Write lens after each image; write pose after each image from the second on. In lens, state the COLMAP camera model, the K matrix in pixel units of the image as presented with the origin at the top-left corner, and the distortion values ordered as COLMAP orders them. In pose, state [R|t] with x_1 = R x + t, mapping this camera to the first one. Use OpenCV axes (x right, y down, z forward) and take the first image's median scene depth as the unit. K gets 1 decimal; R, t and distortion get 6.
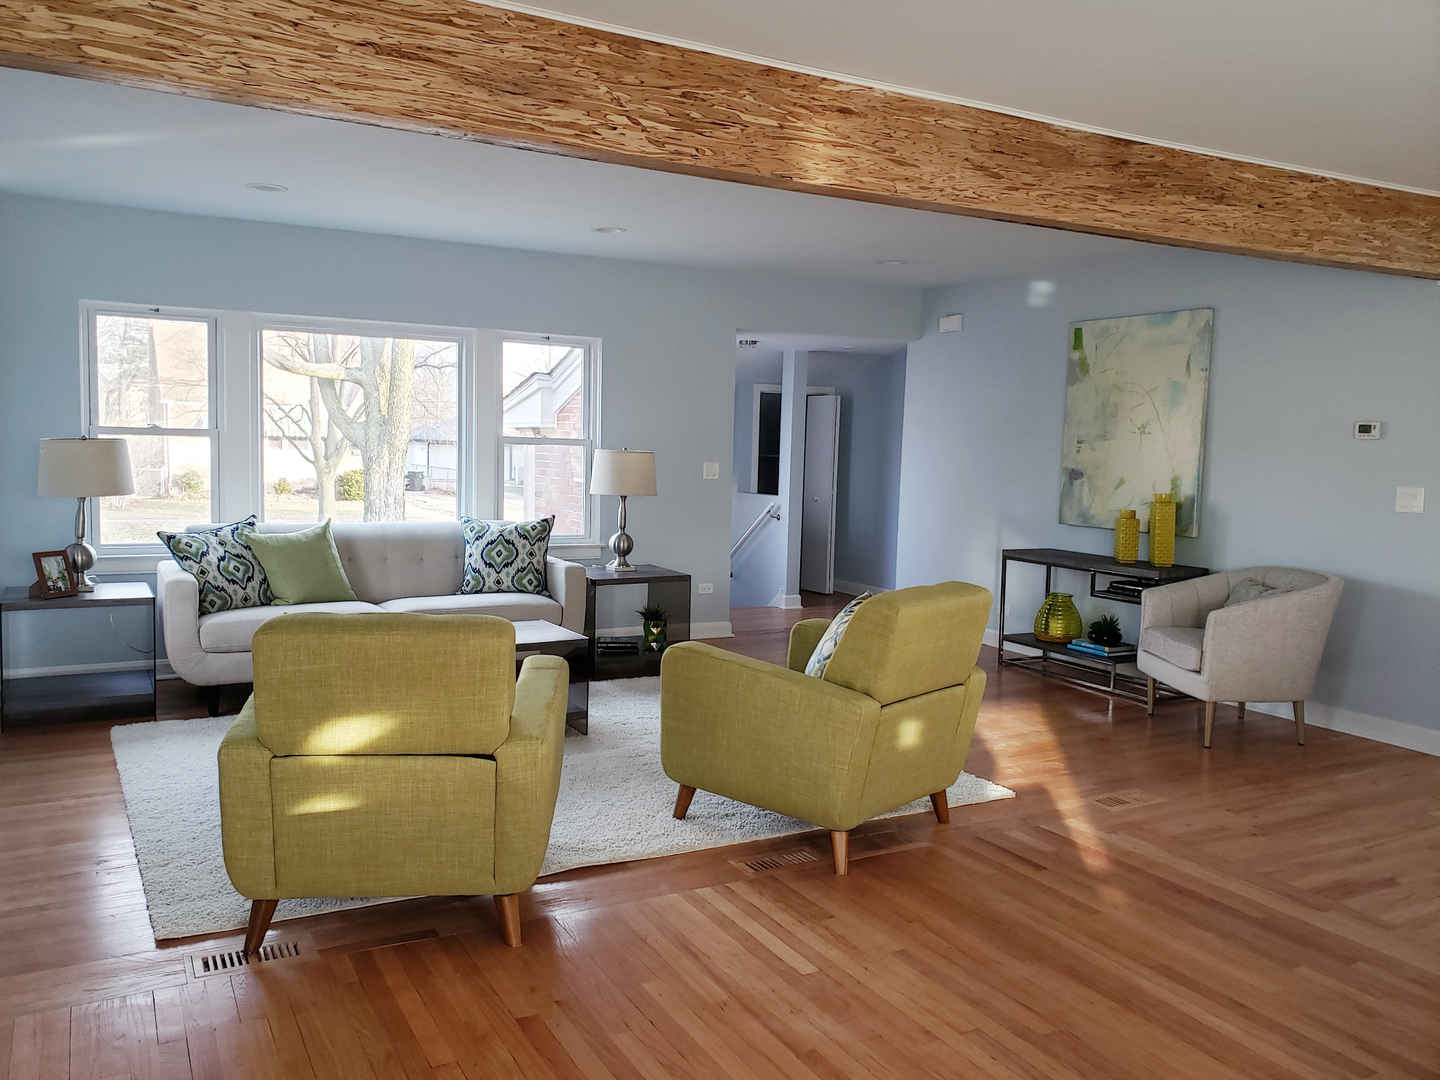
lens RADIAL K [[1137.1, 0, 713.2], [0, 1137.1, 544.8], [0, 0, 1]] dist [0.067020, -0.068444]
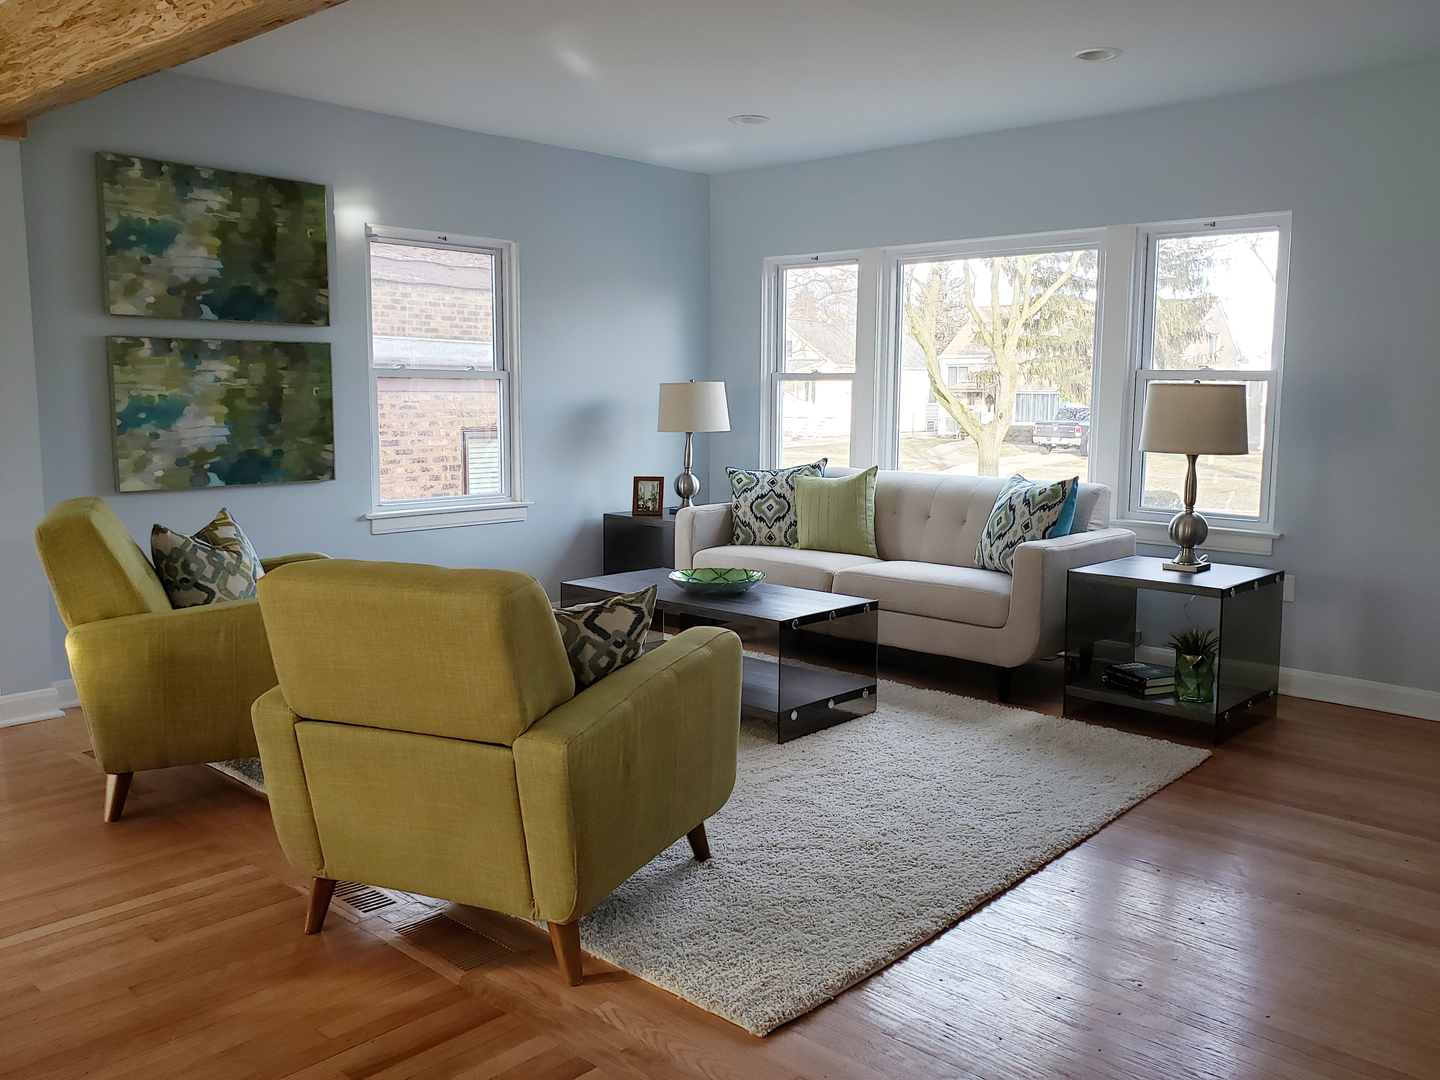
lens RADIAL K [[1209.4, 0, 757.3], [0, 1209.4, 543.1], [0, 0, 1]] dist [0.078225, -0.083016]
pose [[0.330001, 0.103646, -0.938273, 0.555454], [-0.087140, 0.993055, 0.079049, -0.029589], [0.939950, 0.055675, 0.336741, 0.595487]]
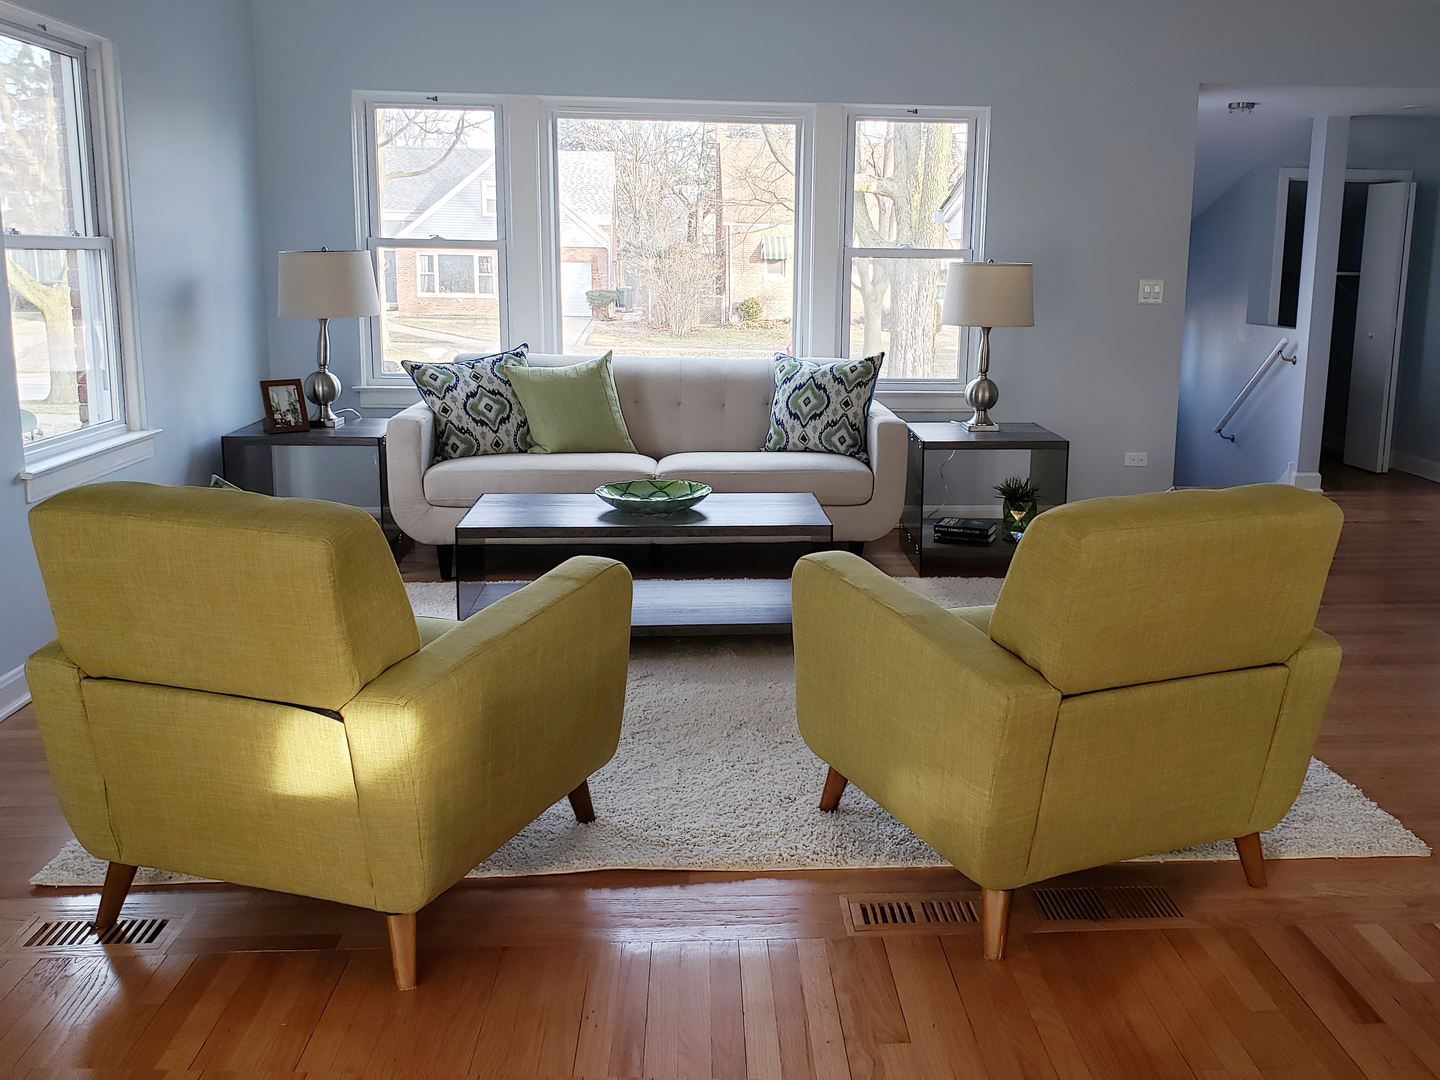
lens RADIAL K [[1288.5, 0, 783.2], [0, 1288.5, 515.6], [0, 0, 1]] dist [0.064781, -0.093637]
pose [[0.912290, 0.073119, -0.402965, 0.160760], [-0.032019, 0.993655, 0.107812, -0.009170], [0.408291, -0.085454, 0.908843, 0.206700]]
